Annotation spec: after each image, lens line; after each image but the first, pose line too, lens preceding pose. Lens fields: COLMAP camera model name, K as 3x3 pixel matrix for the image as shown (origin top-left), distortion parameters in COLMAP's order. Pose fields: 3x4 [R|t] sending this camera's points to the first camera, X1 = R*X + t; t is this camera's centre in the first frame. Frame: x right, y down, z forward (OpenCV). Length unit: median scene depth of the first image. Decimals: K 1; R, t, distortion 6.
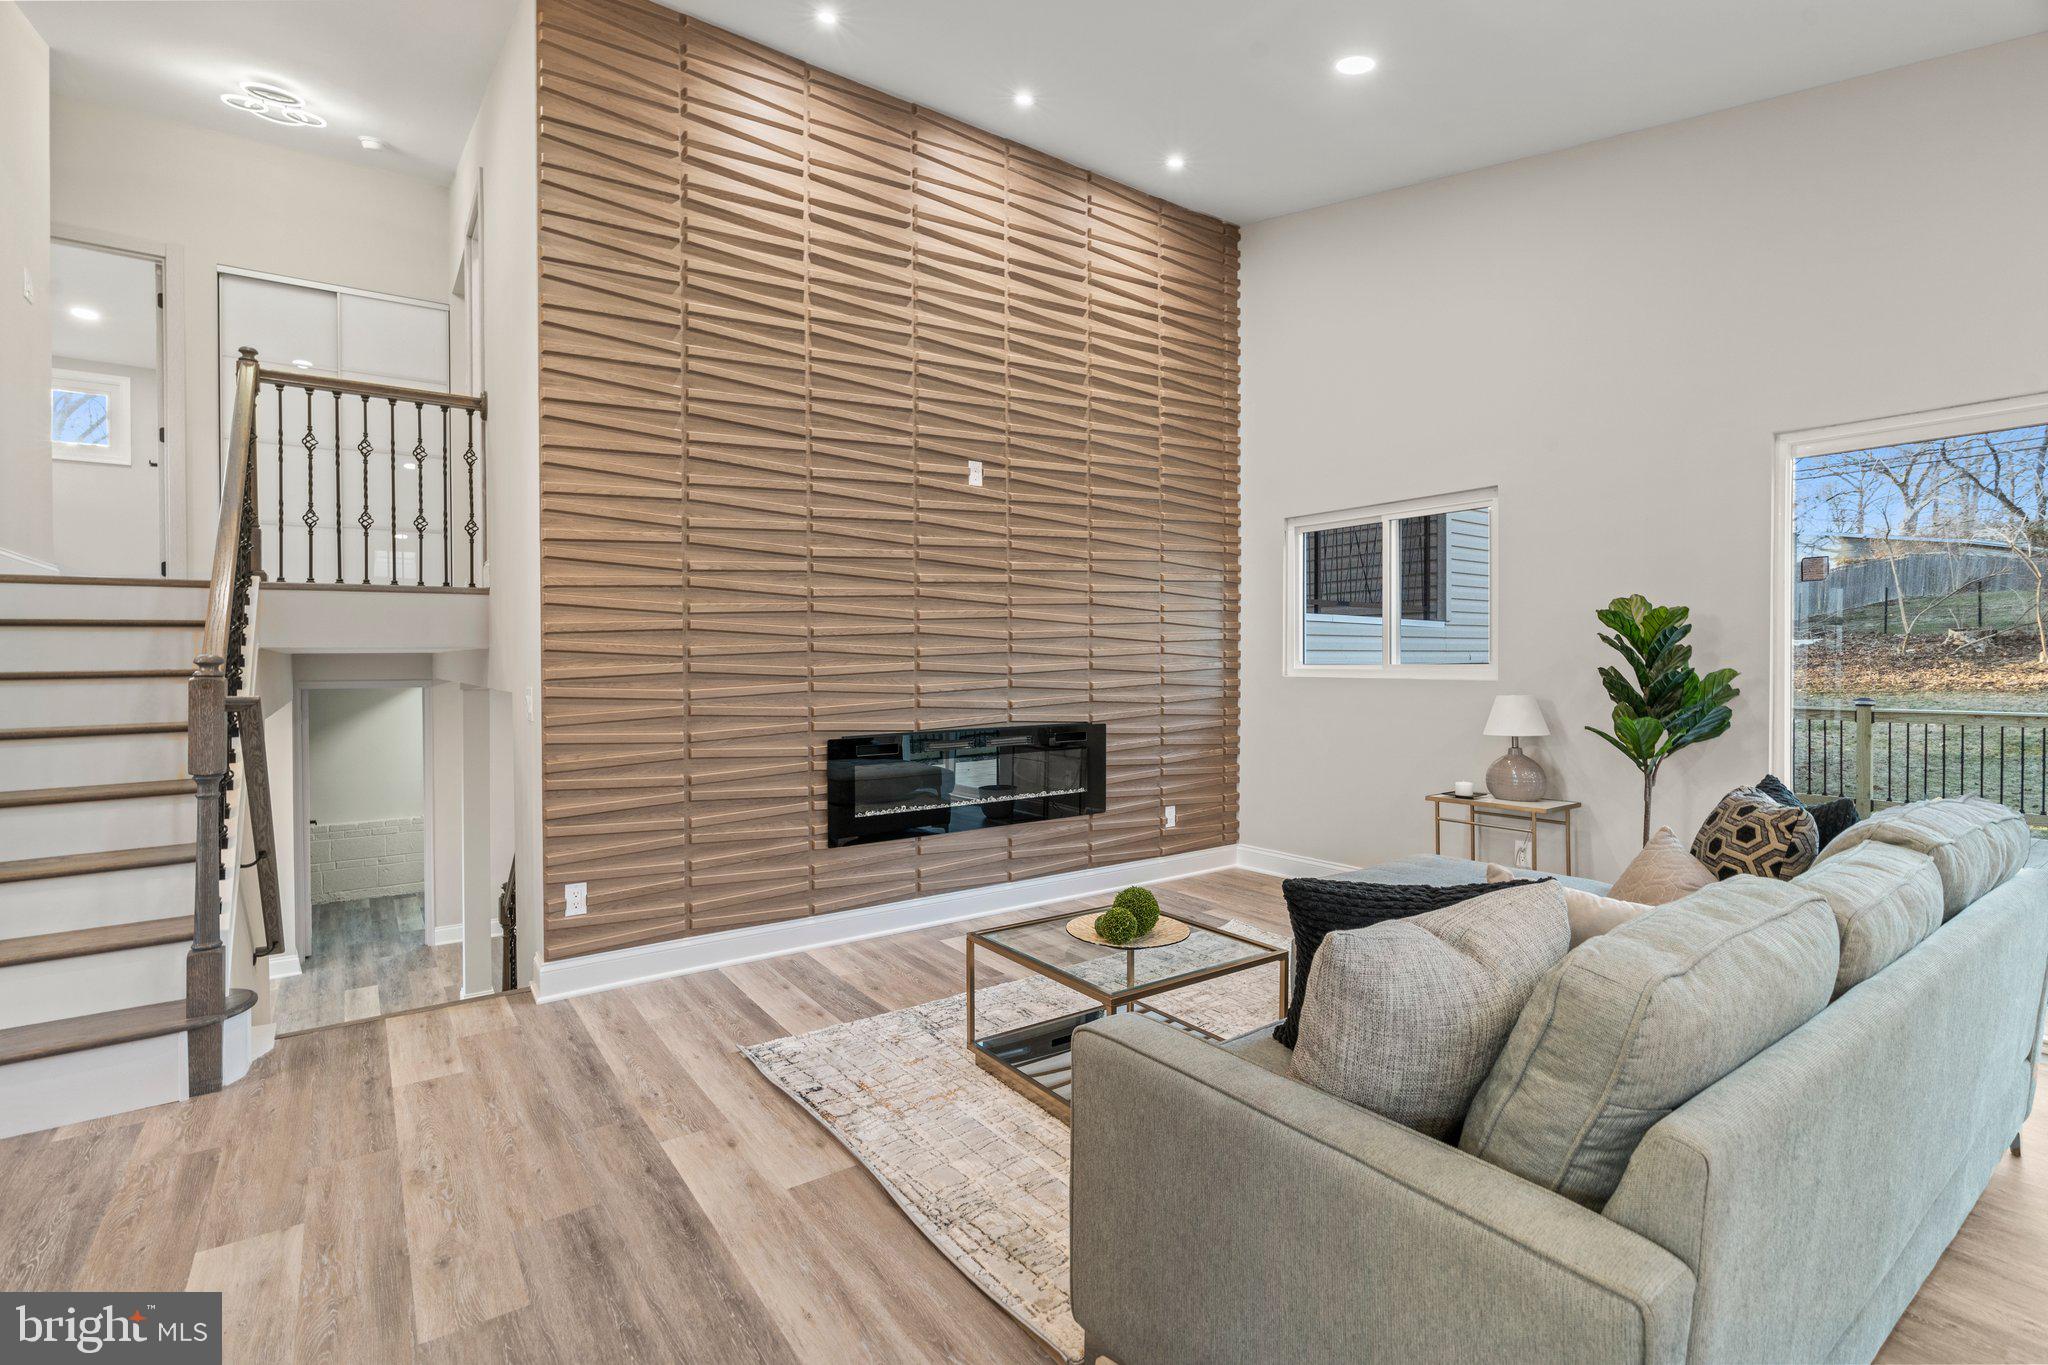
lens RADIAL K [[929.2, 0, 1025.6], [0, 929.2, 666.6], [0, 0, 1]] dist [-0.002071, -0.000846]
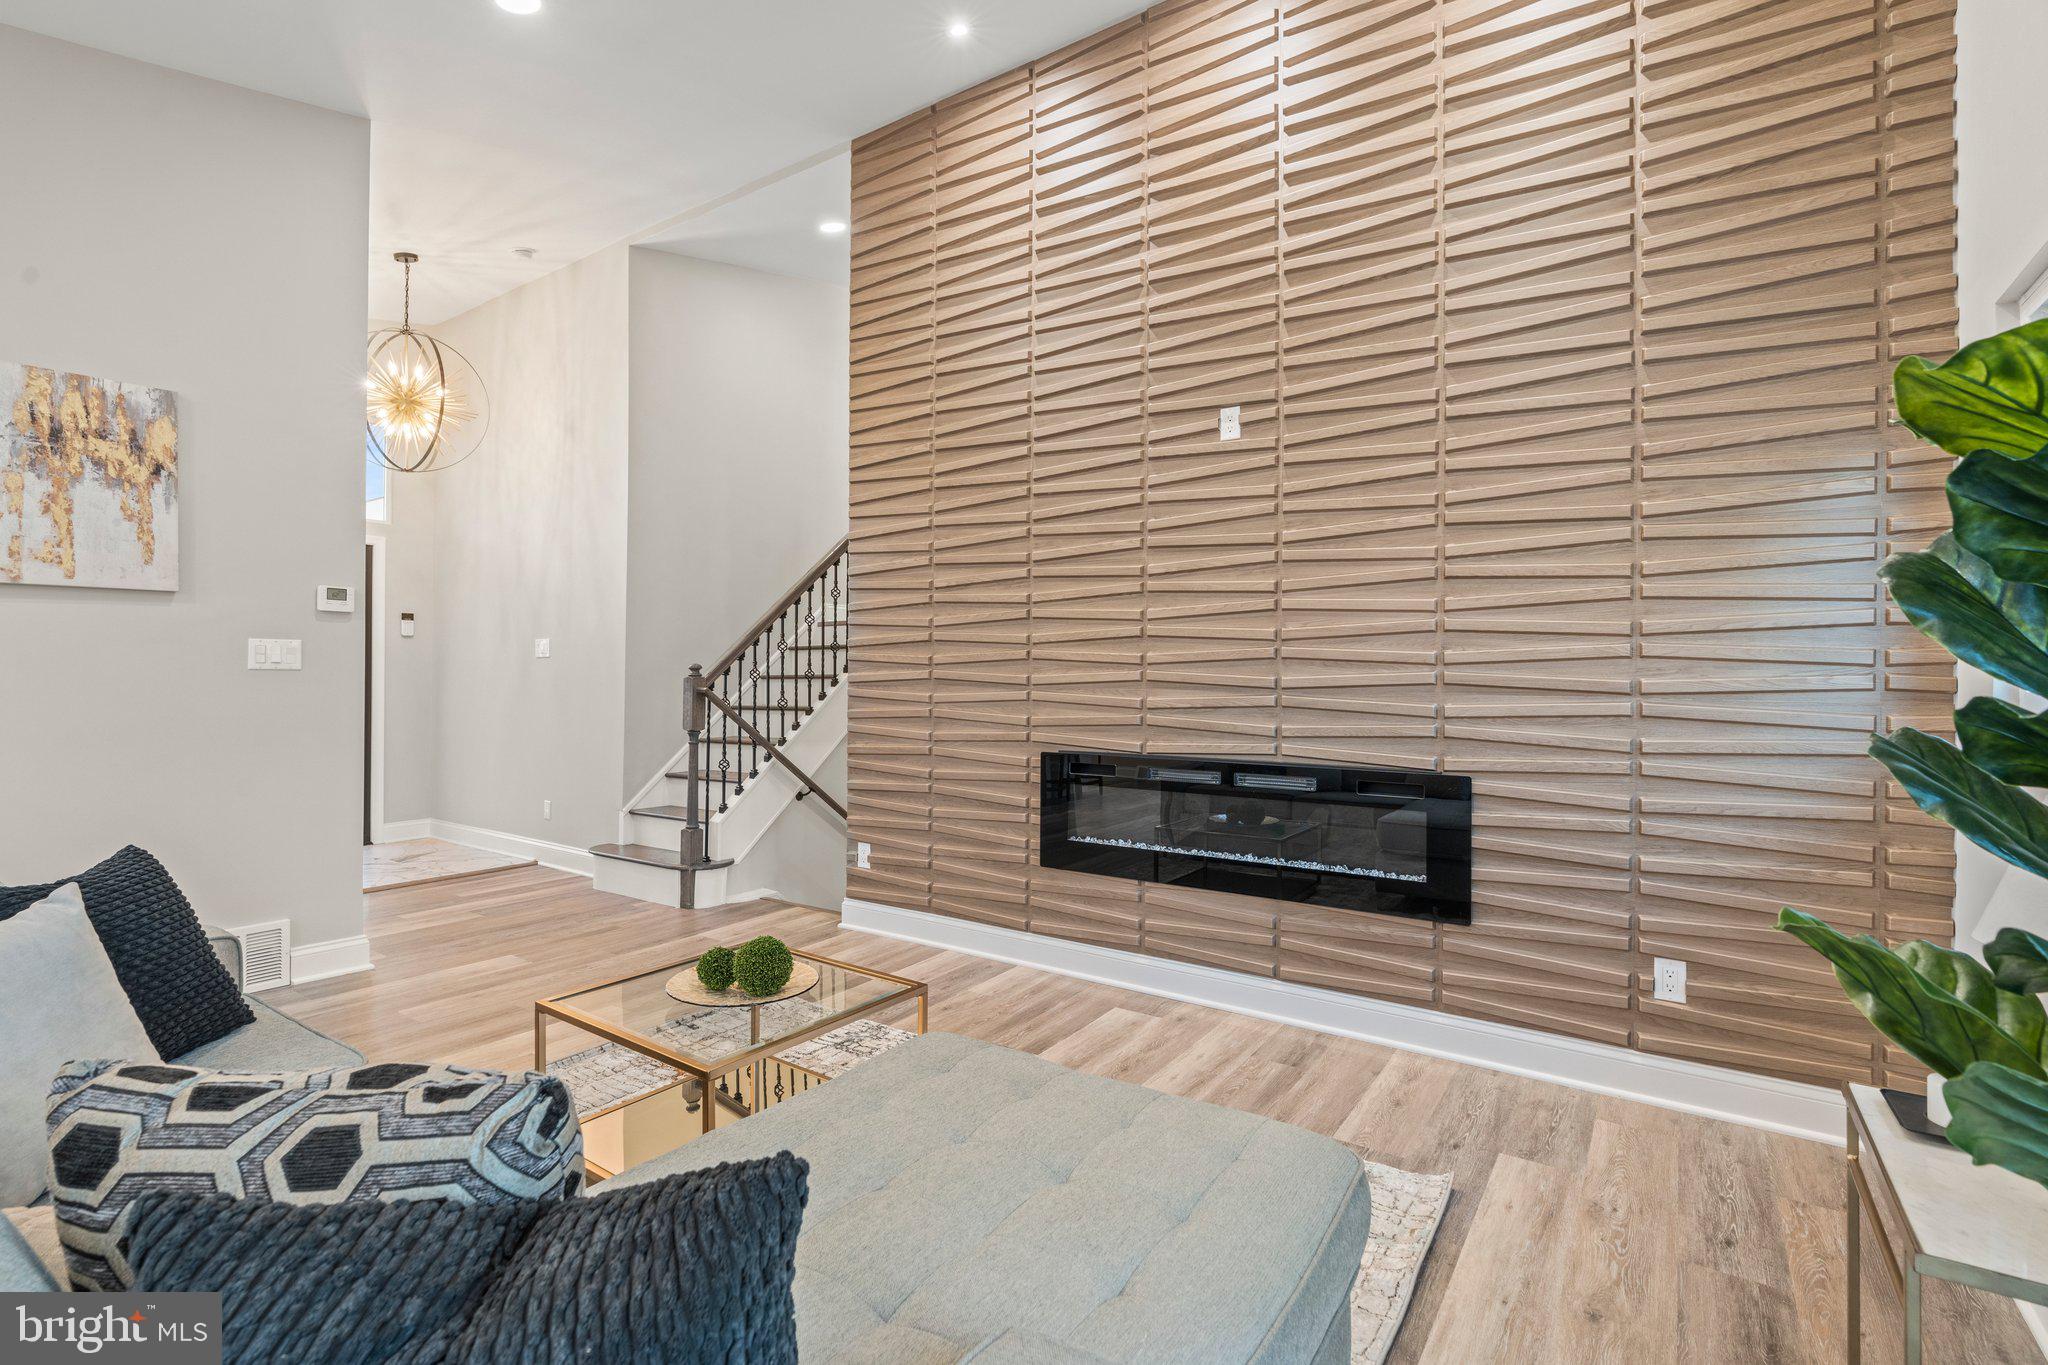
lens RADIAL K [[929.2, 0, 1040.3], [0, 929.2, 682.4], [0, 0, 1]] dist [-0.002071, -0.000846]
pose [[0.343446, 0.003425, -0.939166, 0.701906], [-0.020079, 0.999792, -0.003696, 0.011674], [0.938958, 0.020127, 0.343443, 0.691957]]
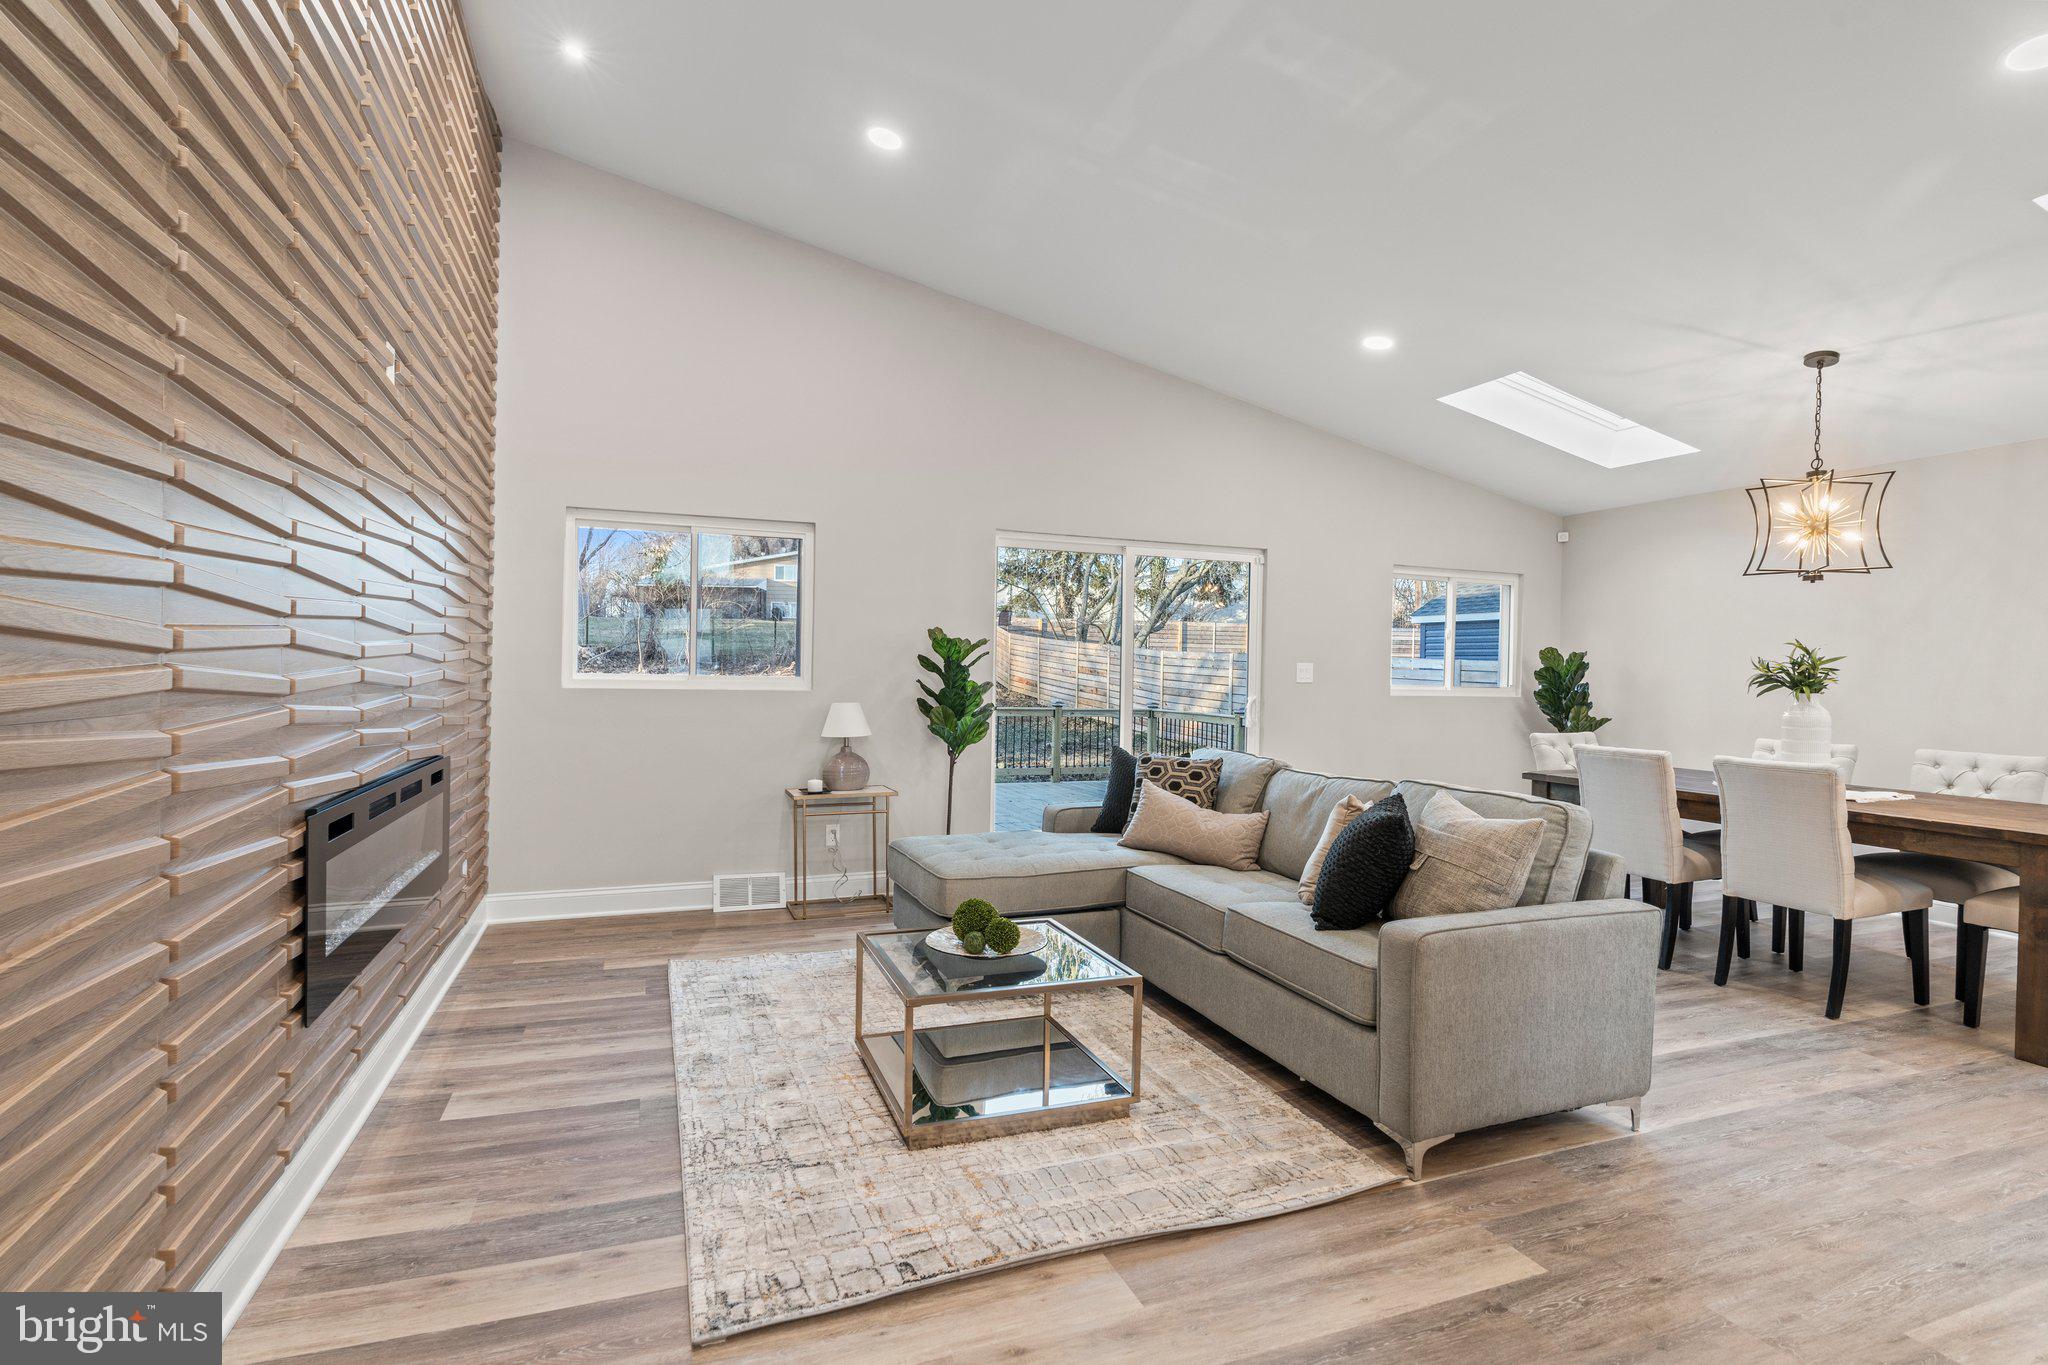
lens RADIAL K [[929.2, 0, 1013.6], [0, 929.2, 677.9], [0, 0, 1]] dist [-0.002071, -0.000846]
pose [[0.272694, 0.005525, 0.962085, -0.619110], [-0.009581, 0.999950, -0.003027, 0.000242], [-0.962053, -0.008393, 0.272734, 0.501930]]
